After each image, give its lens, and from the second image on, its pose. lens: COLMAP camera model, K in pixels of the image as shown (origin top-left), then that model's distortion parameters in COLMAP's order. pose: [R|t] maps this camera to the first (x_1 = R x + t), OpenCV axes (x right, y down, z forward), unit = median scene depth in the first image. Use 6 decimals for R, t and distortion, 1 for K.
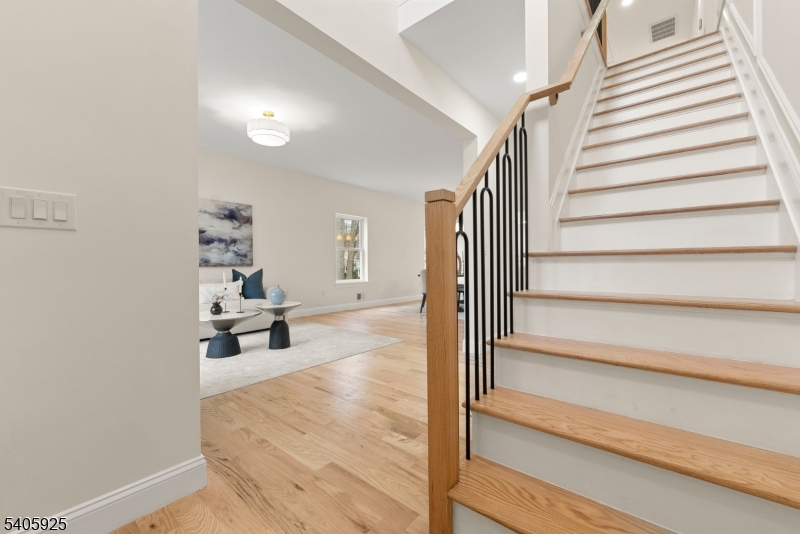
lens RADIAL K [[328.2, 0, 400.0], [0, 328.2, 267.0], [0, 0, 1]] dist [0.001247, 0.000199]
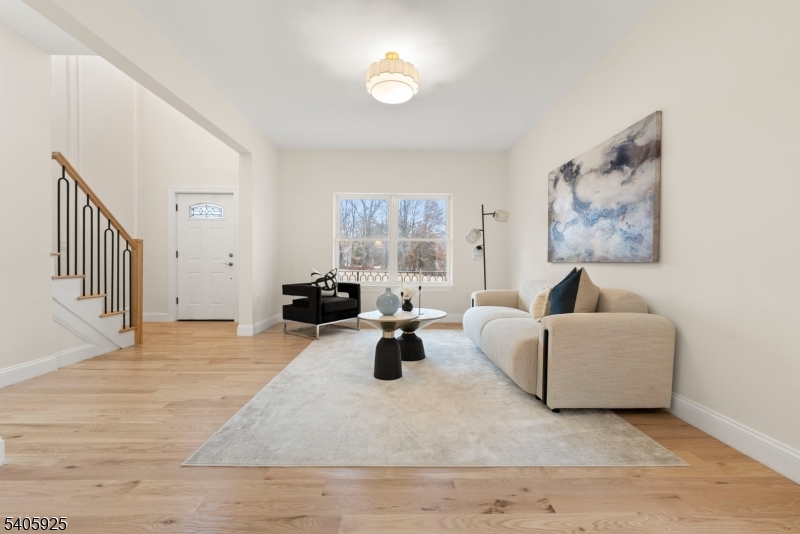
lens RADIAL K [[328.2, 0, 400.0], [0, 328.2, 267.0], [0, 0, 1]] dist [0.001247, 0.000199]
pose [[-0.762254, 0.013166, -0.647144, 0.053830], [-0.003469, 0.999696, 0.024424, -0.006320], [0.647268, 0.020862, -0.761977, 1.174220]]
